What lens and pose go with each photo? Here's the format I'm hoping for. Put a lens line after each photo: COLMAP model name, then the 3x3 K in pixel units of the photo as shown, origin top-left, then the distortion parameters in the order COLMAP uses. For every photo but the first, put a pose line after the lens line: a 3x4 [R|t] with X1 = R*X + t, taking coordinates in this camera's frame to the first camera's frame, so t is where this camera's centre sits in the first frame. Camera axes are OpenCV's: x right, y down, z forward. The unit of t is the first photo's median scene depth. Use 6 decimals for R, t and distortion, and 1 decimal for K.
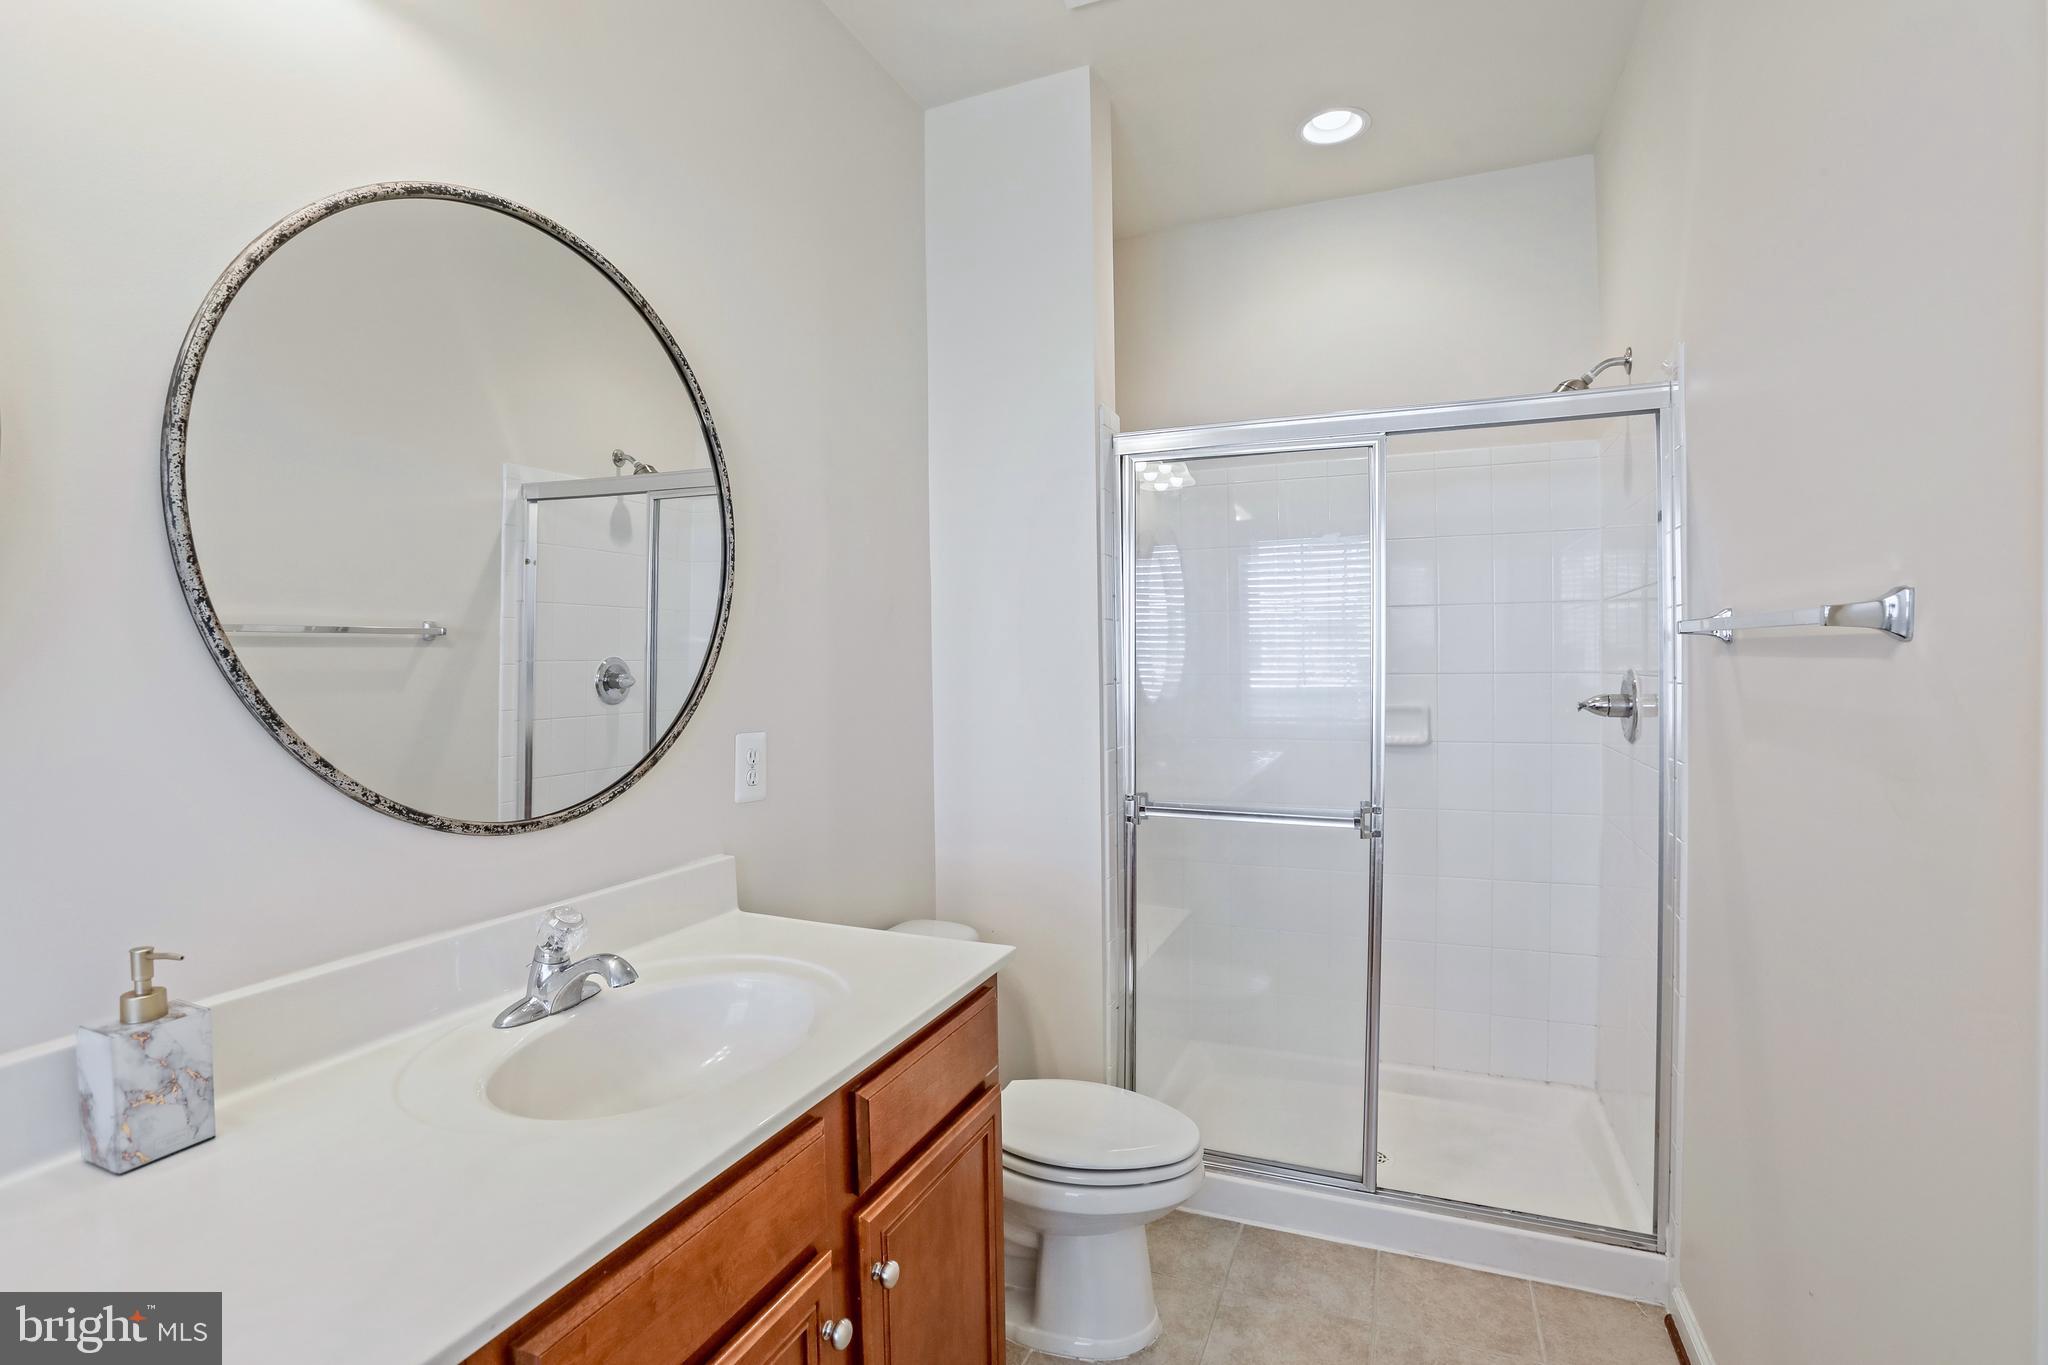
lens RADIAL K [[969.0, 0, 987.5], [0, 969.0, 680.8], [0, 0, 1]] dist [-0.001321, -0.000223]
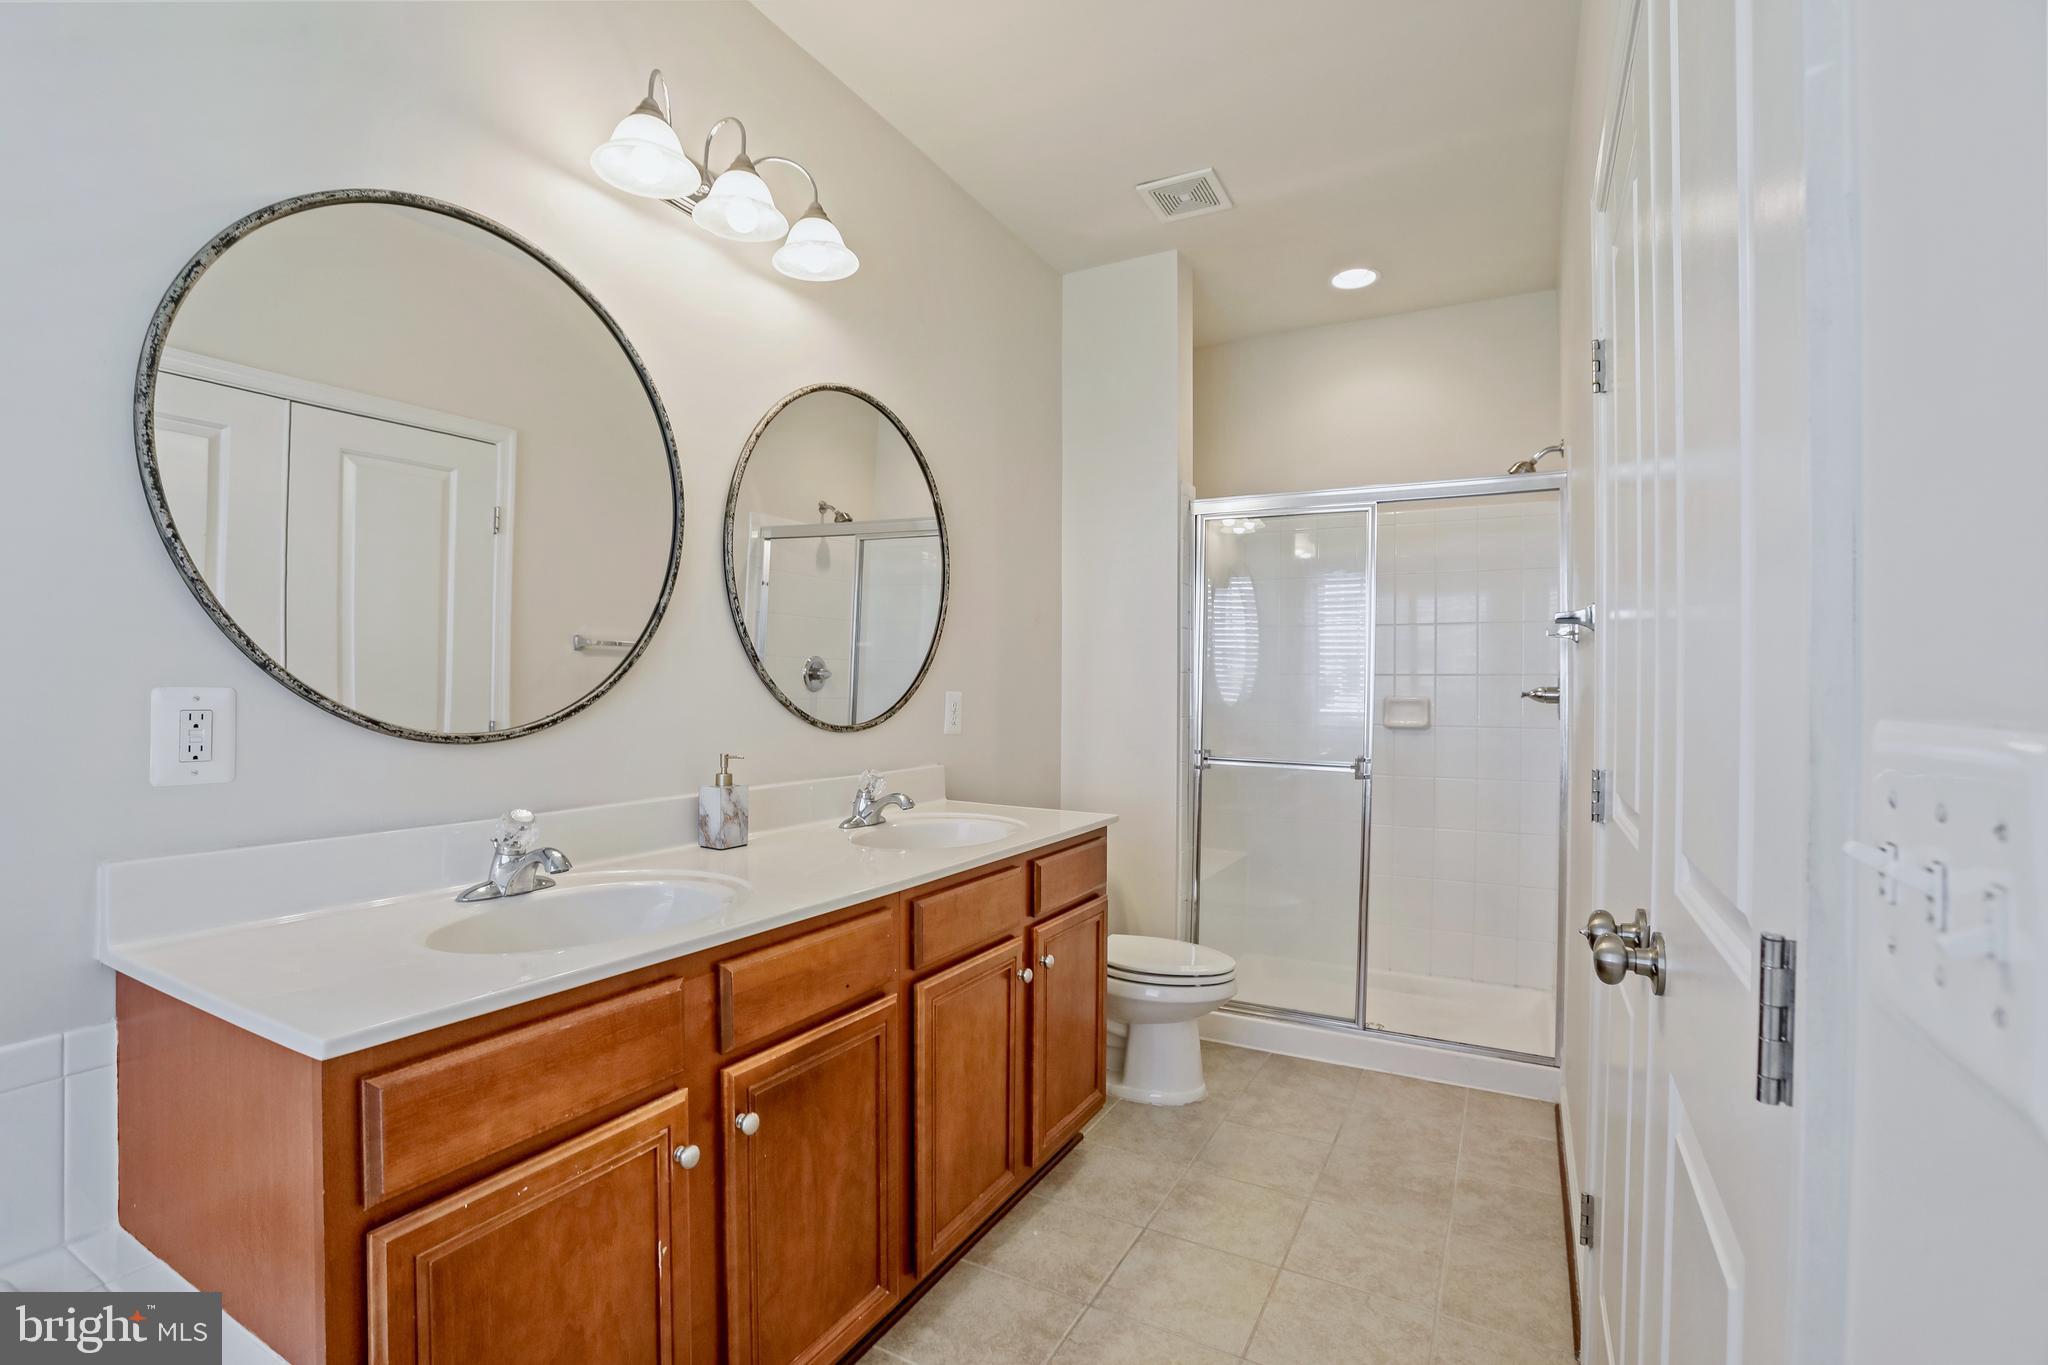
lens RADIAL K [[958.8, 0, 1003.9], [0, 958.8, 703.3], [0, 0, 1]] dist [-0.004129, 0.000121]
pose [[0.996237, 0.021315, -0.084013, -0.024748], [-0.021783, 0.999752, -0.004650, 0.072388], [0.083893, 0.006463, 0.996454, -0.526123]]
